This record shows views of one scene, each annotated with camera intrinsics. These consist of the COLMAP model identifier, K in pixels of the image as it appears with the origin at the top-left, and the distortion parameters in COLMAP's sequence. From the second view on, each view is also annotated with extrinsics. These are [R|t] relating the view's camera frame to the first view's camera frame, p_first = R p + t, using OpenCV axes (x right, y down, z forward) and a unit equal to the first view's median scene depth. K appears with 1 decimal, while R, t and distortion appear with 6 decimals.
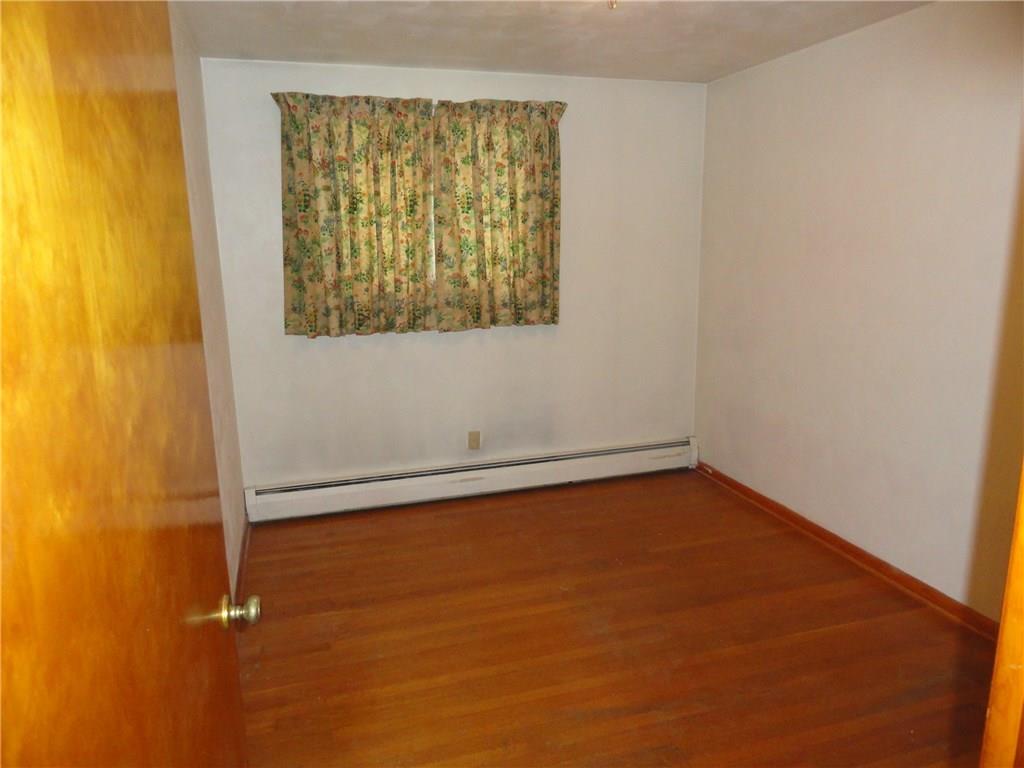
lens RADIAL K [[711.0, 0, 512.3], [0, 711.0, 387.7], [0, 0, 1]] dist [0.001297, 0.000413]
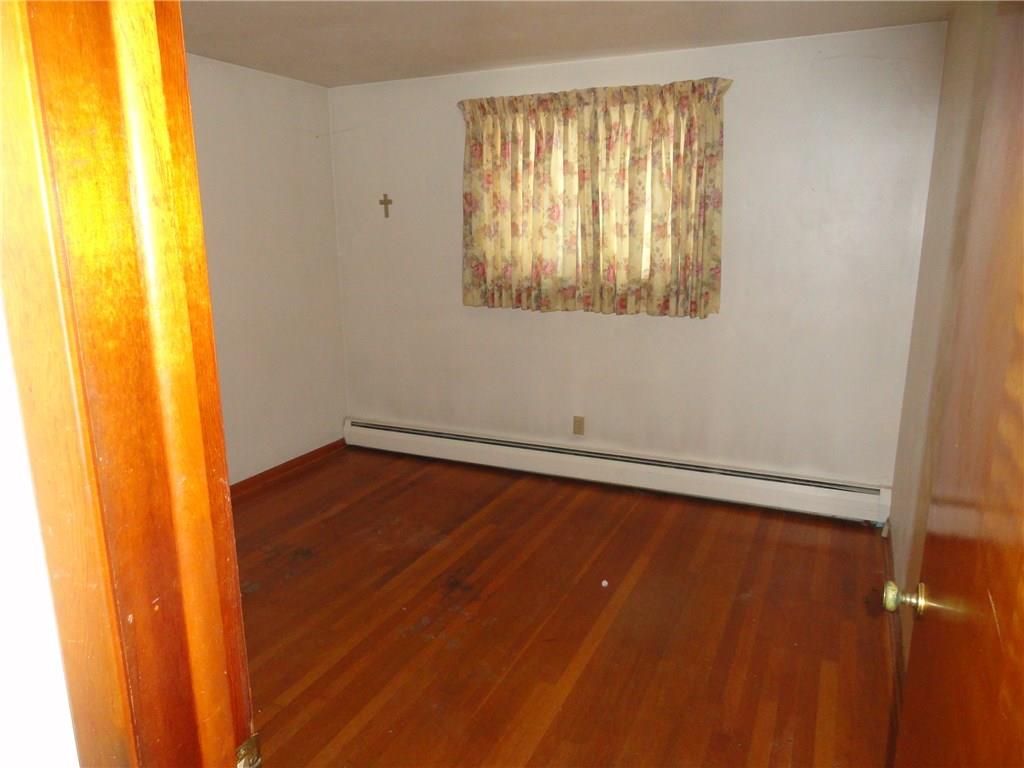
lens RADIAL K [[711.0, 0, 512.3], [0, 711.0, 387.7], [0, 0, 1]] dist [0.001297, 0.000413]
pose [[0.738206, 0.158826, -0.655611, 0.536010], [-0.145299, 0.986512, 0.075385, -0.042926], [0.658741, 0.039610, 0.751326, 0.176005]]
